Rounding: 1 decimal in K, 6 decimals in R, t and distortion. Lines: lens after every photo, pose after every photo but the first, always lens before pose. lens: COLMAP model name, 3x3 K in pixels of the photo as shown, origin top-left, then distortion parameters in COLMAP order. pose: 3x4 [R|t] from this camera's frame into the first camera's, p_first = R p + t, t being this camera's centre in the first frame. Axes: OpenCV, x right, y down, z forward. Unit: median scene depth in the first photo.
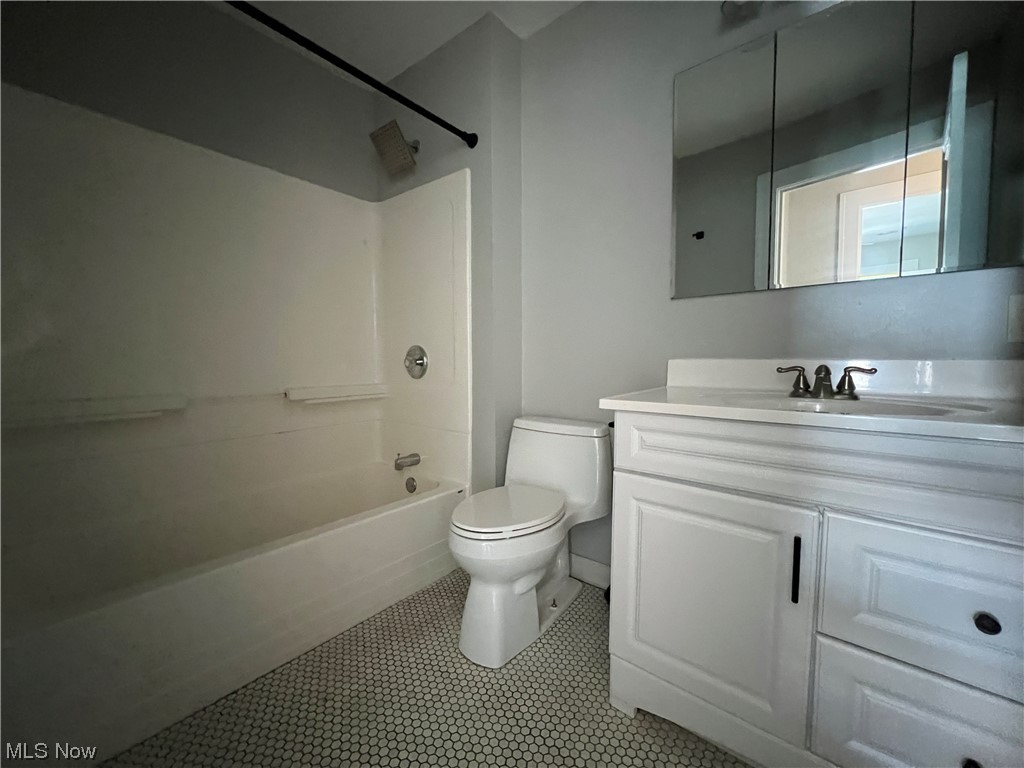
lens RADIAL K [[408.1, 0, 512.0], [0, 408.1, 384.0], [0, 0, 1]] dist [-0.002684, 0.000069]
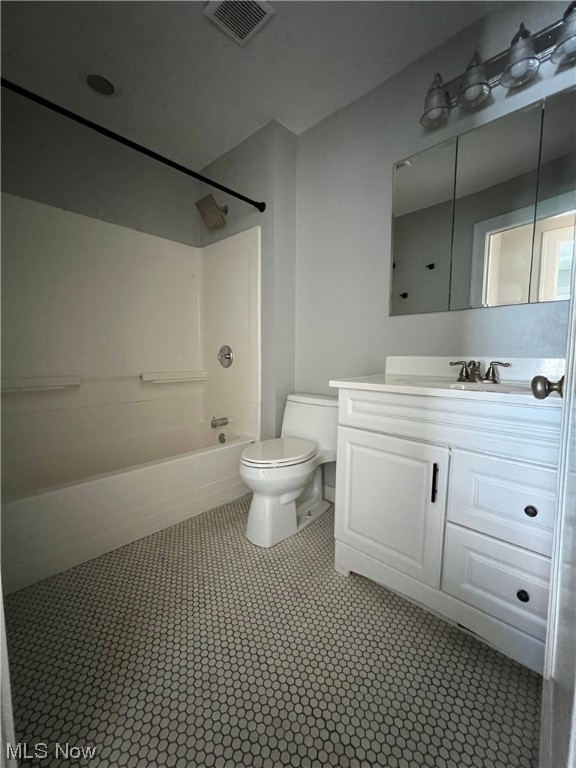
lens RADIAL K [[306.1, 0, 290.6], [0, 306.1, 383.0], [0, 0, 1]] dist [-0.002684, 0.000069]
pose [[0.998253, 0.013364, -0.057561, 0.092636], [-0.011520, 0.999413, 0.032254, 0.006408], [0.057958, -0.031535, 0.997821, -0.146265]]
